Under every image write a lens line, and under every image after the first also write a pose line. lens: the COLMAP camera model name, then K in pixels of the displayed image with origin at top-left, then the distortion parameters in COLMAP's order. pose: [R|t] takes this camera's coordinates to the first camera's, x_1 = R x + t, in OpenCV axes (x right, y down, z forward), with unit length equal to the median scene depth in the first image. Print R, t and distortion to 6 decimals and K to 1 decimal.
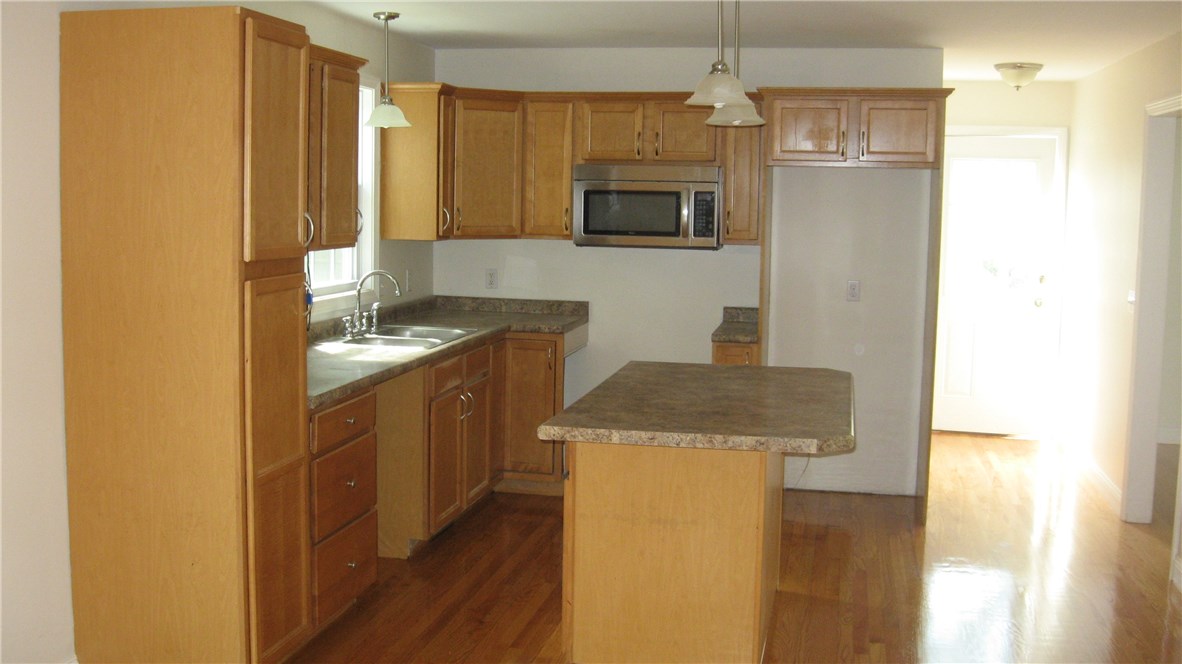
lens RADIAL K [[1242.5, 0, 591.0], [0, 1242.5, 332.0], [0, 0, 1]] dist [-0.123612, 0.017600]
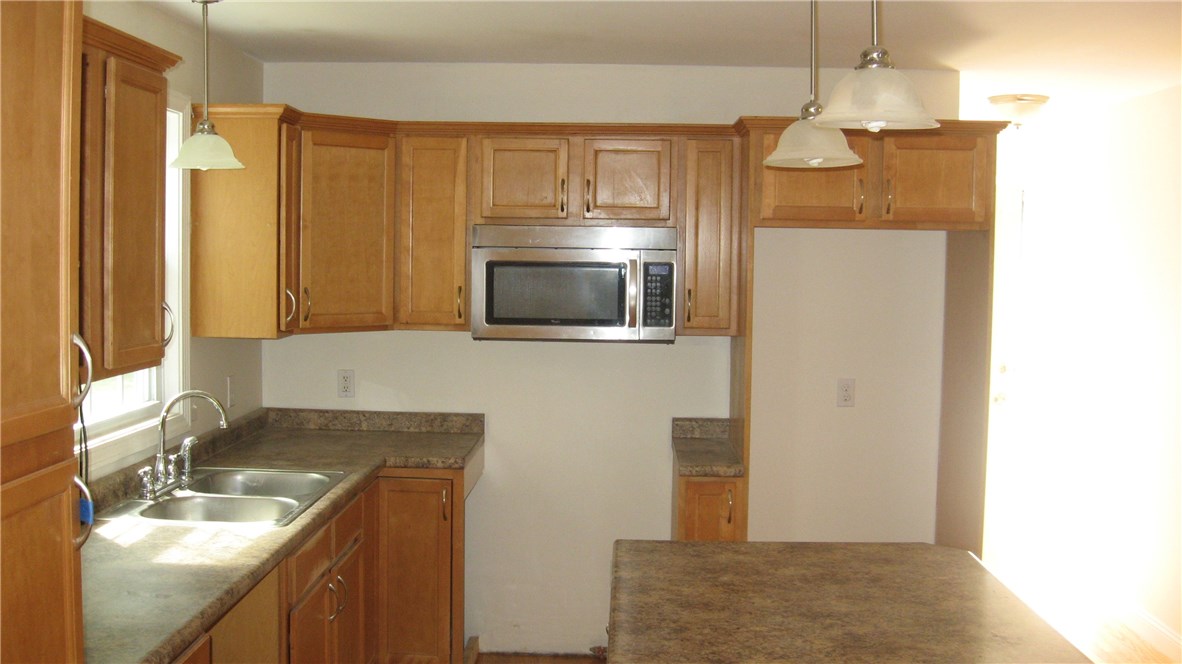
lens RADIAL K [[1242.5, 0, 591.0], [0, 1242.5, 332.0], [0, 0, 1]] dist [-0.123612, 0.017600]
pose [[0.985039, -0.014694, 0.171702, -0.070392], [0.021722, 0.998998, -0.039122, -0.046560], [-0.170955, 0.042266, 0.984372, 0.306490]]
